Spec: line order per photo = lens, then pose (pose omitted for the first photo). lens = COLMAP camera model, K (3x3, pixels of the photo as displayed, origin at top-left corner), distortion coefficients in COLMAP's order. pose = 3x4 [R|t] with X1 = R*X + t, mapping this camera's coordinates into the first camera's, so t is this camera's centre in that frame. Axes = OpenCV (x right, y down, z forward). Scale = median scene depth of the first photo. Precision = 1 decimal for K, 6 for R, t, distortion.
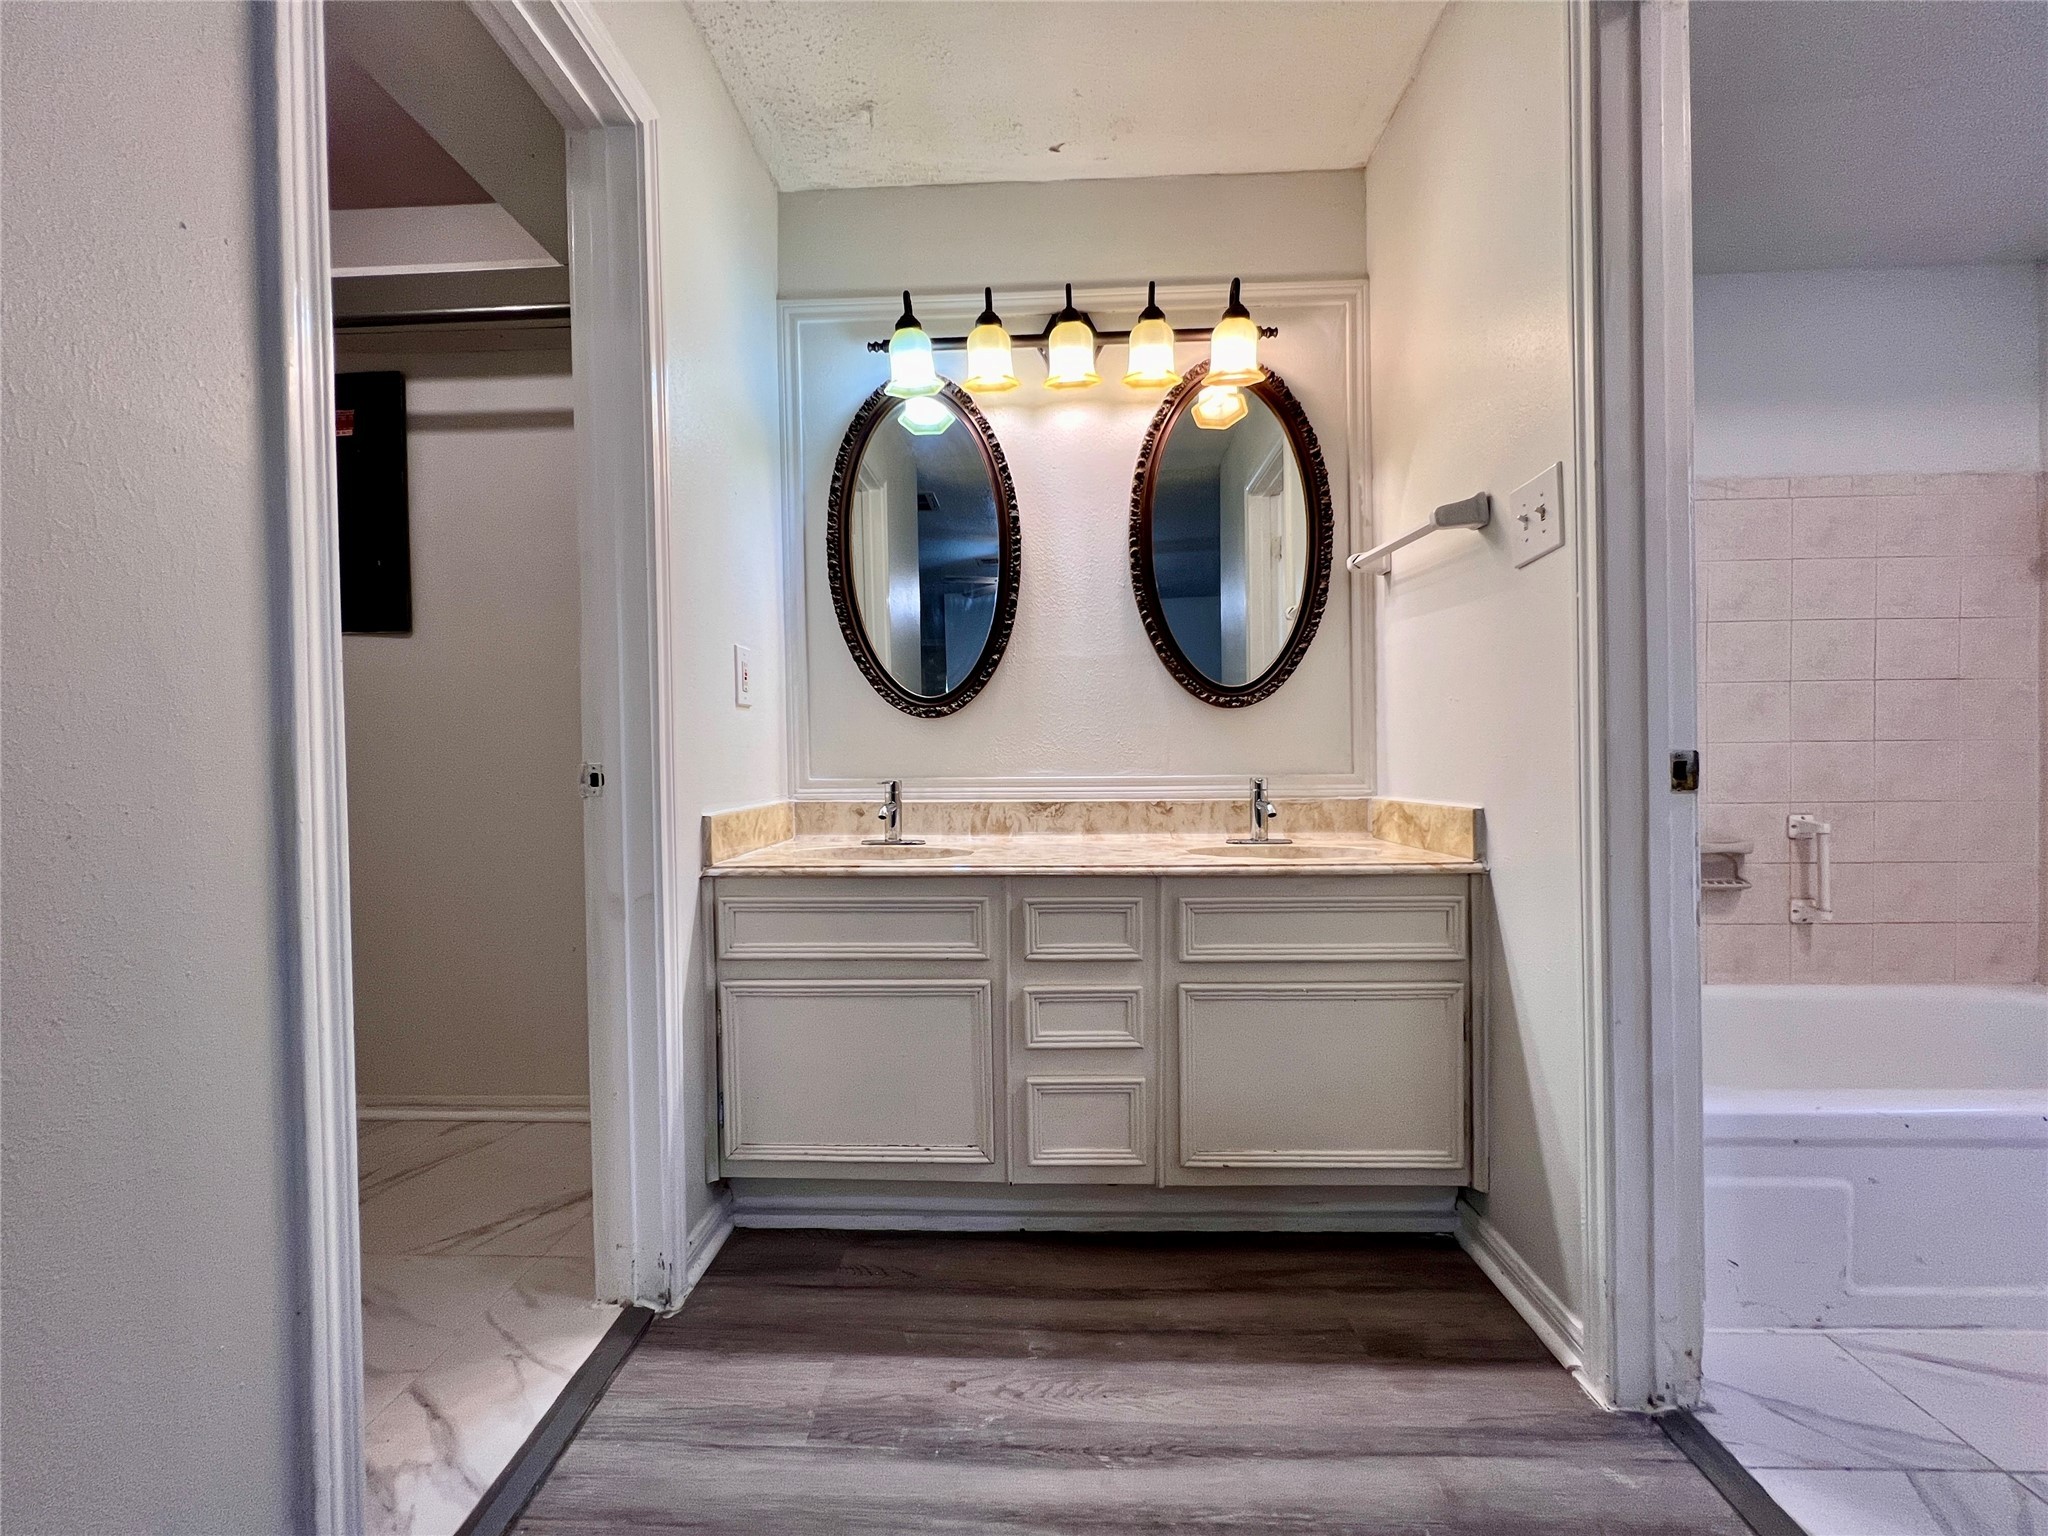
lens RADIAL K [[820.9, 0, 1021.8], [0, 820.9, 771.9], [0, 0, 1]] dist [-0.004587, 0.001327]
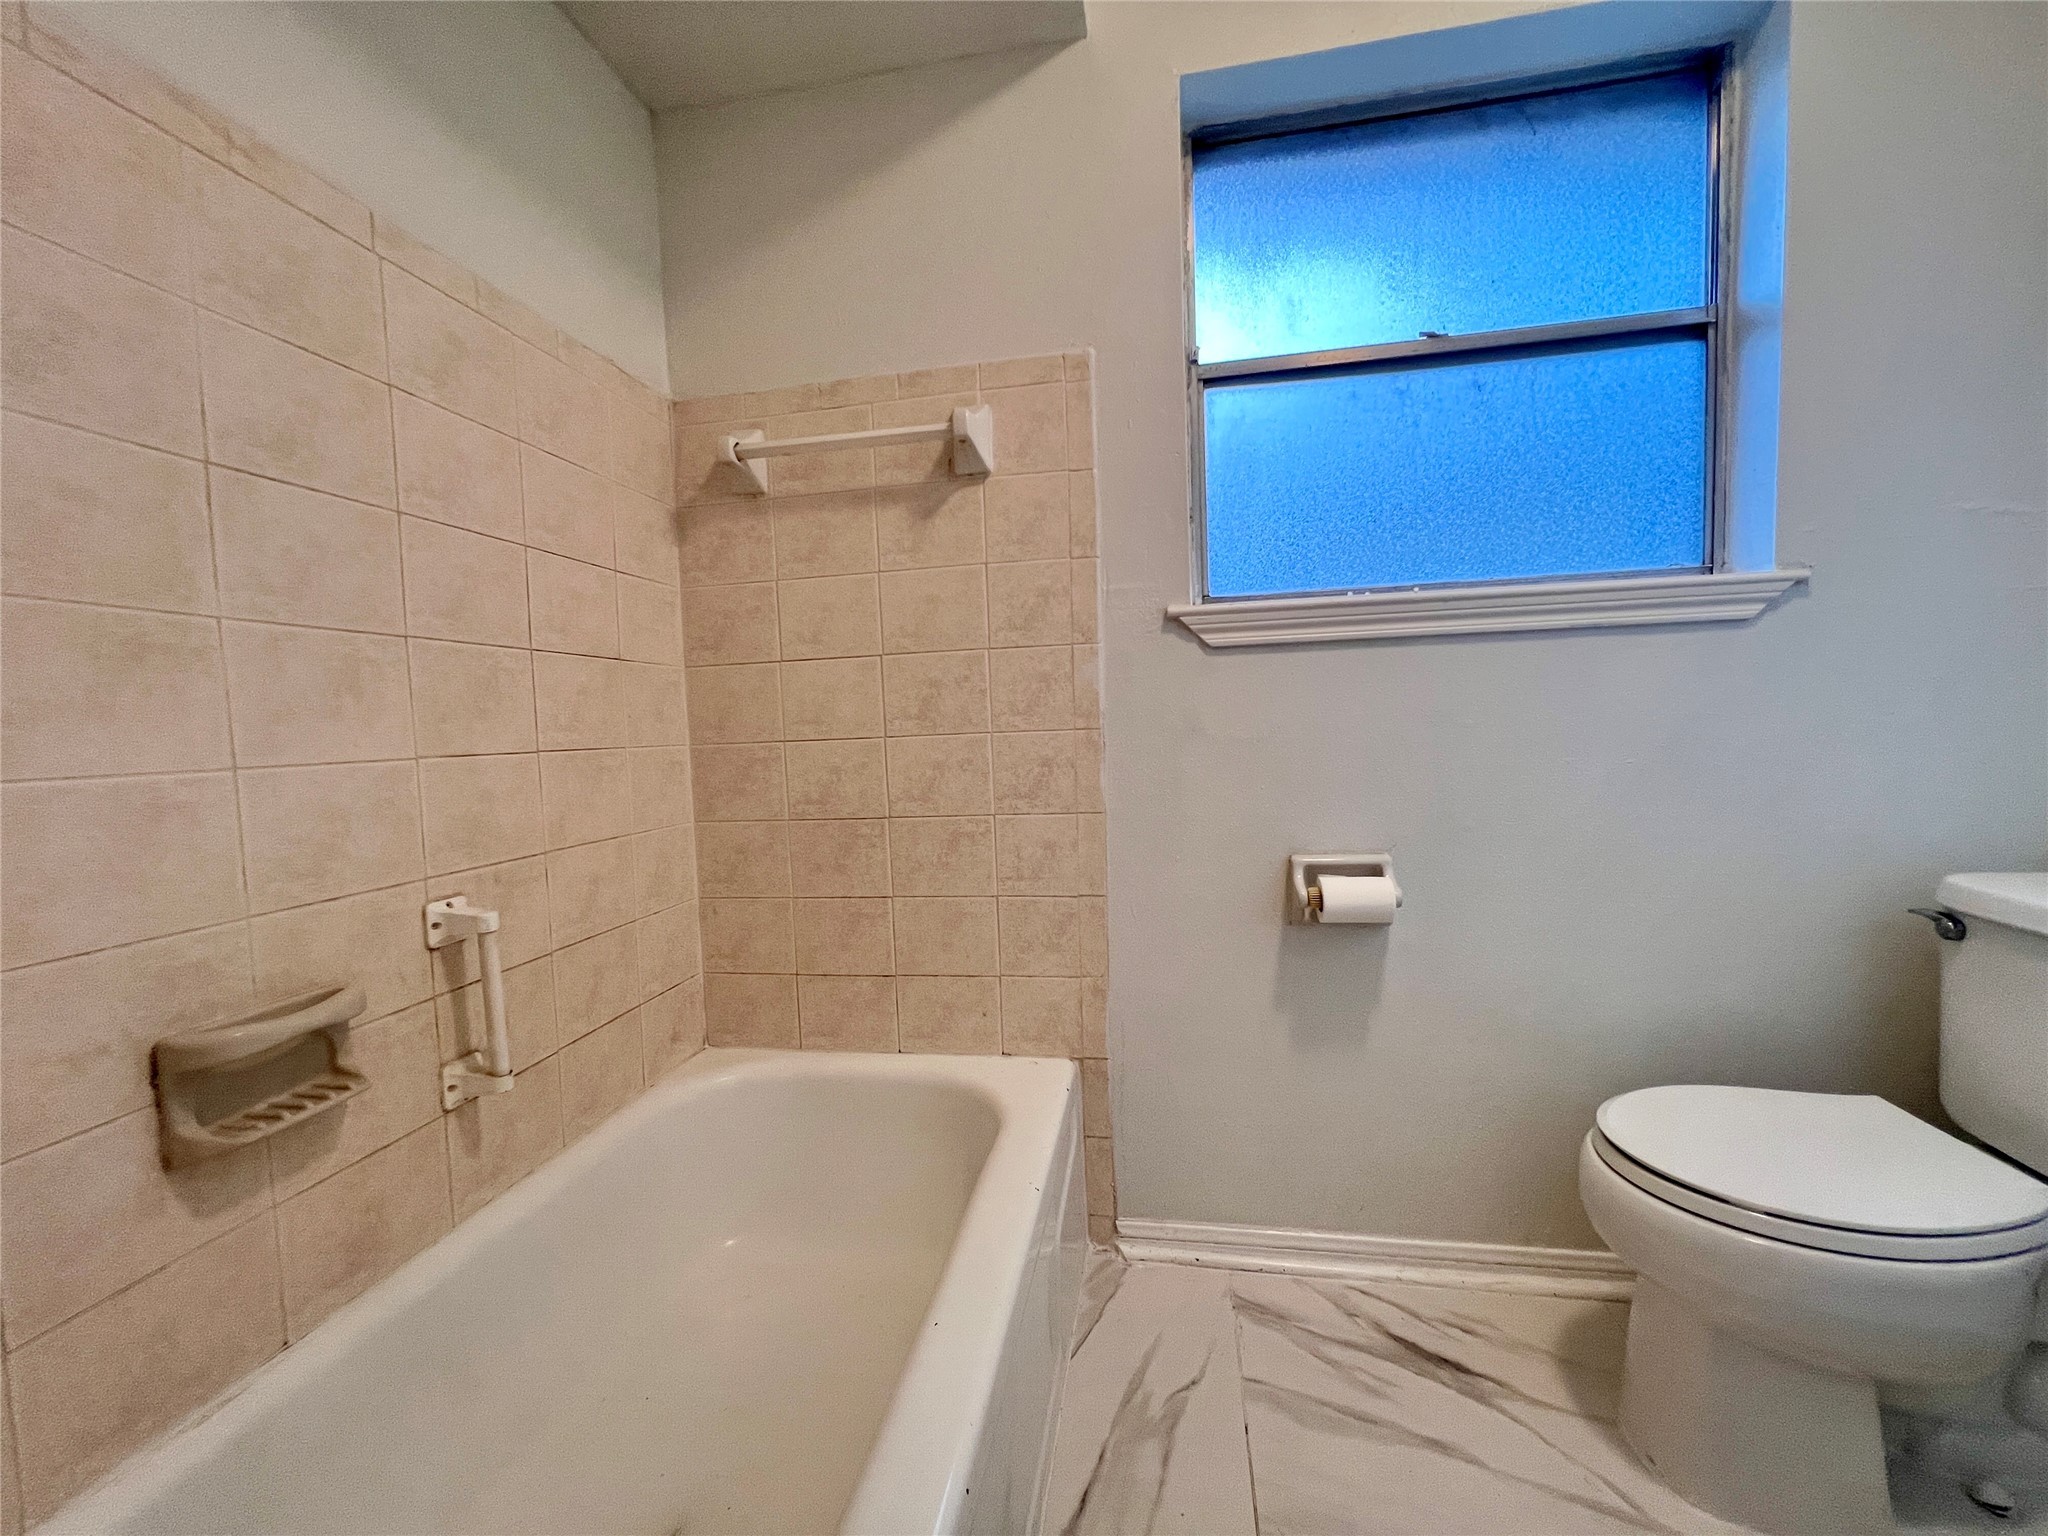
lens RADIAL K [[820.9, 0, 1020.0], [0, 820.9, 772.5], [0, 0, 1]] dist [-0.004587, 0.001327]
pose [[0.136690, -0.050626, 0.989319, 0.425022], [0.050387, 0.997756, 0.044095, -0.027118], [-0.989332, 0.043821, 0.138934, 0.485965]]
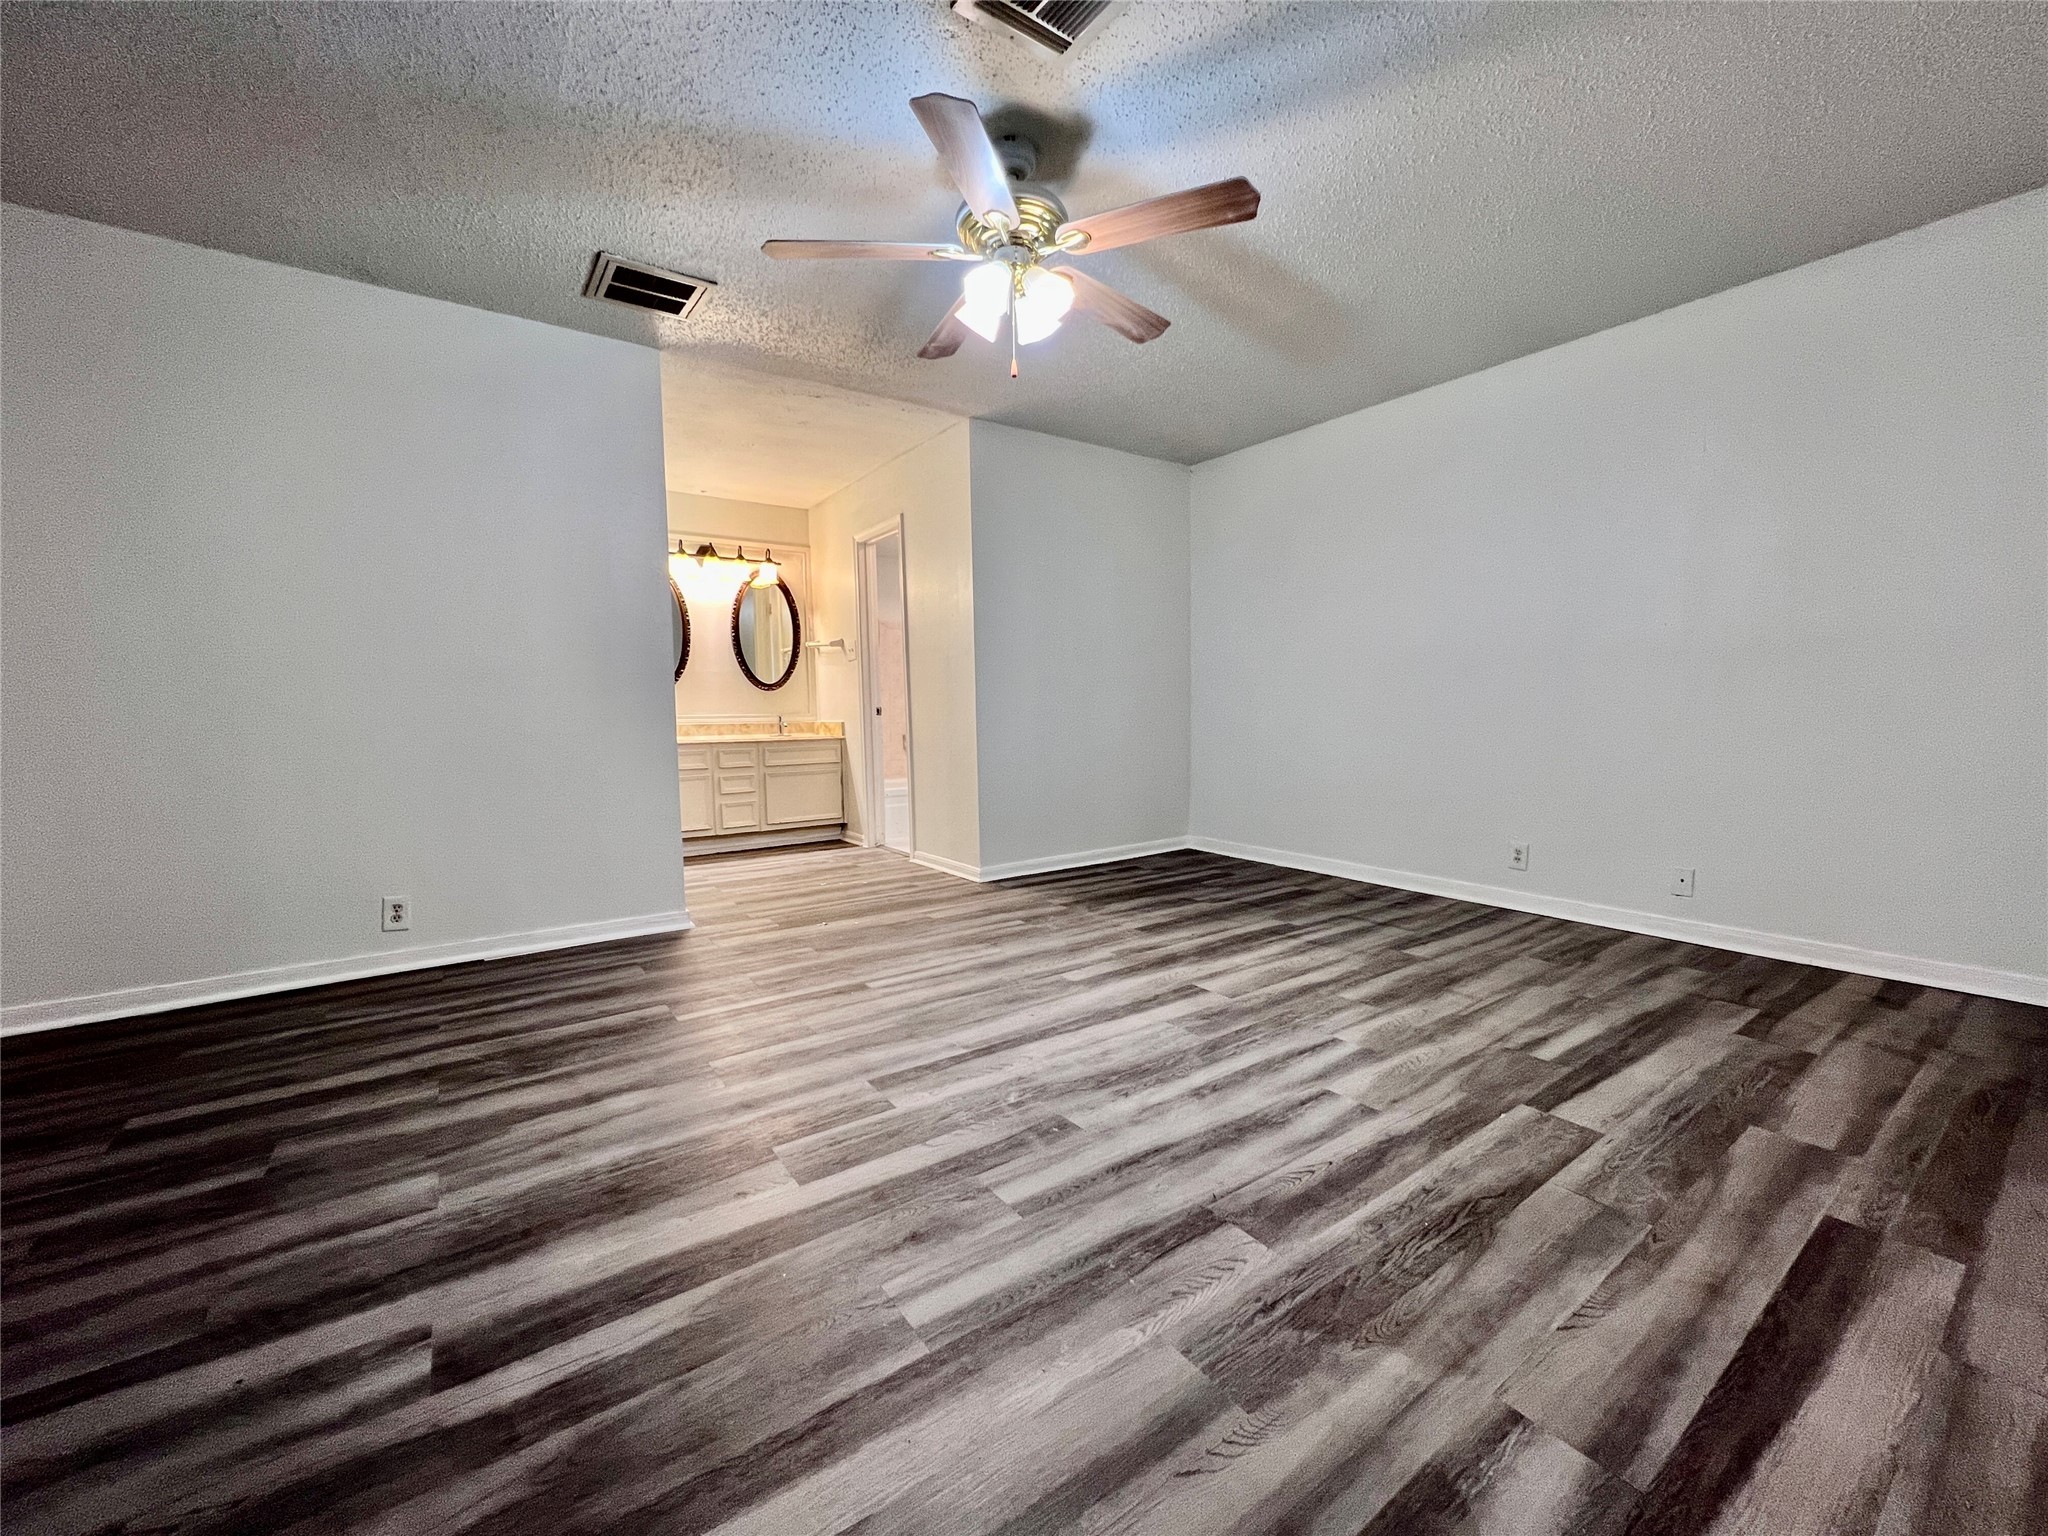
lens RADIAL K [[820.9, 0, 1023.4], [0, 820.9, 771.6], [0, 0, 1]] dist [-0.004587, 0.001327]
pose [[0.792481, -0.046460, 0.608125, -0.959229], [0.011686, 0.998068, 0.061022, 0.047540], [-0.609785, -0.041253, 0.791492, -2.203881]]
